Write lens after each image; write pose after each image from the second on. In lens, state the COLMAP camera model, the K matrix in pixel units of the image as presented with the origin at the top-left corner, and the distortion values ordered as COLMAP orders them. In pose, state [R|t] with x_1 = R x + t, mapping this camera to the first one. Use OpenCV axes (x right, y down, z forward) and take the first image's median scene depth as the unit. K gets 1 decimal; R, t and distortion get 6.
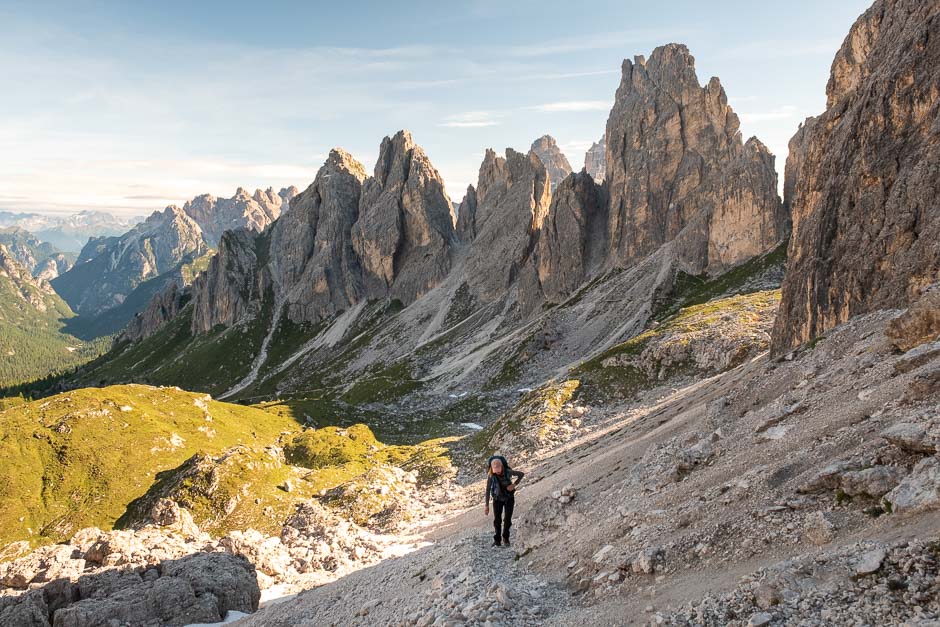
lens RADIAL K [[626.8, 0, 472.7], [0, 626.8, 313.2], [0, 0, 1]] dist [-0.028380, 0.008648]
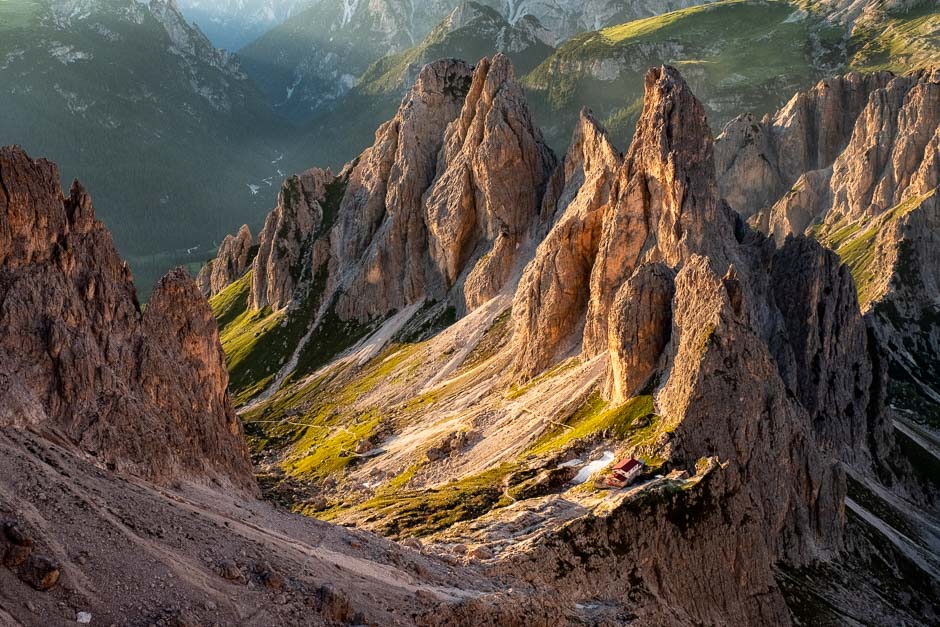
lens RADIAL K [[1267.7, 0, 469.2], [0, 1267.7, 315.1], [0, 0, 1]] dist [-0.024195, 0.000000]
pose [[0.903262, 0.111226, -0.414422, 0.610359], [-0.040388, 0.983570, 0.175949, -0.323221], [0.427184, -0.142190, 0.892914, -0.420596]]
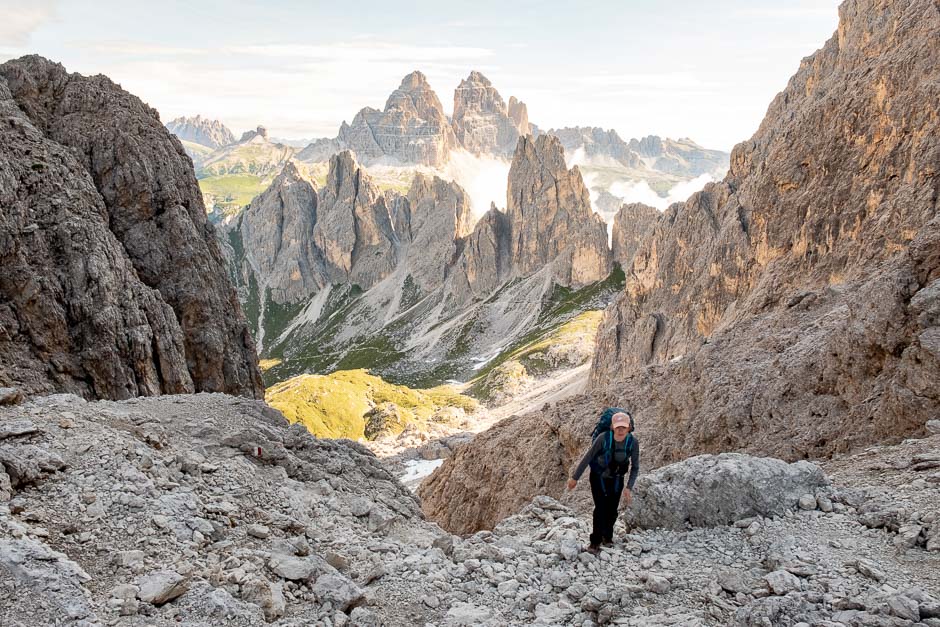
lens RADIAL K [[626.8, 0, 468.3], [0, 626.8, 313.0], [0, 0, 1]] dist [-0.028380, 0.008648]
pose [[0.978936, -0.039089, 0.200391, -0.179071], [0.015403, 0.992844, 0.118421, -0.136027], [-0.203586, -0.112840, 0.972533, -0.451006]]
